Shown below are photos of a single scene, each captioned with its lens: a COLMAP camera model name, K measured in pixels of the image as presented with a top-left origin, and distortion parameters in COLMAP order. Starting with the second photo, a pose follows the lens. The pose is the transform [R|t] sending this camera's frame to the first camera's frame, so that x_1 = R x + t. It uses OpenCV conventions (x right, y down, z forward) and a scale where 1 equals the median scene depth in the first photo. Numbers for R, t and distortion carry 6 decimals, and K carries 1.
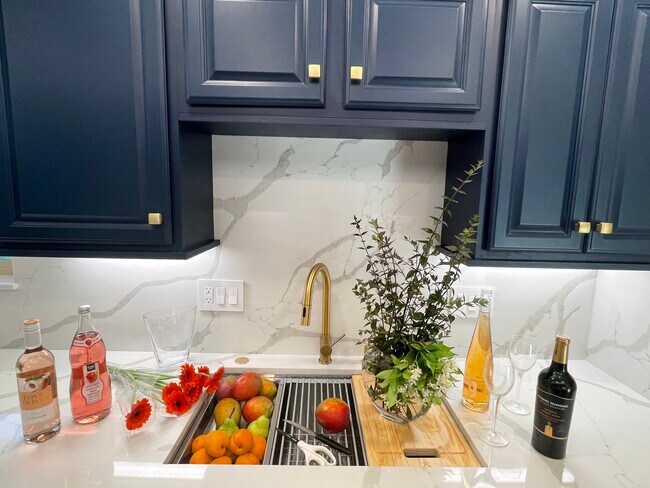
lens RADIAL K [[335.8, 0, 322.5], [0, 335.8, 239.6], [0, 0, 1]] dist [-0.001129, 0.000207]
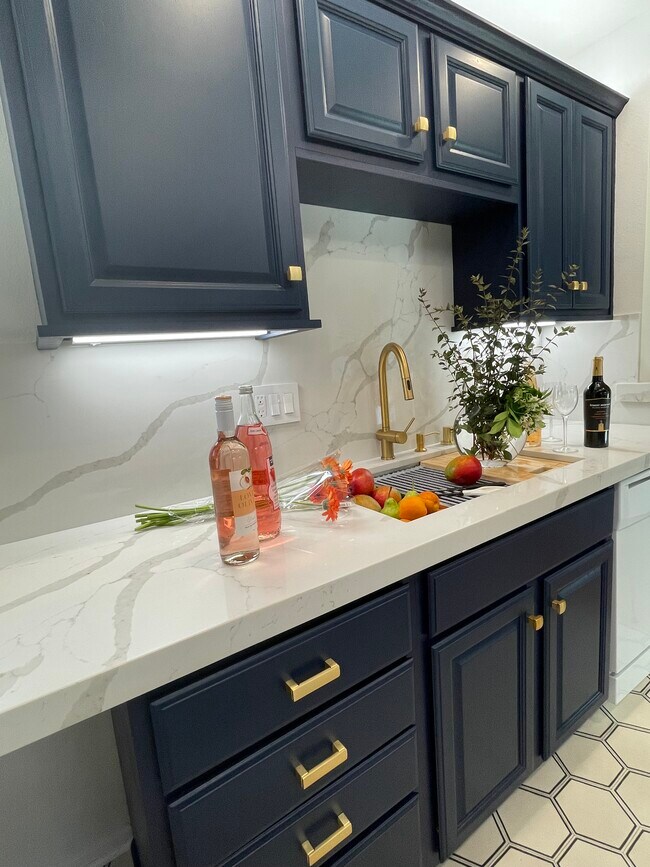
lens RADIAL K [[447.9, 0, 318.7], [0, 447.9, 433.3], [0, 0, 1]] dist [-0.001129, 0.000207]
pose [[0.831035, -0.174486, 0.528143, -0.830815], [0.176422, 0.983181, 0.047219, 0.212931], [-0.527499, 0.053936, 0.847842, 0.054040]]
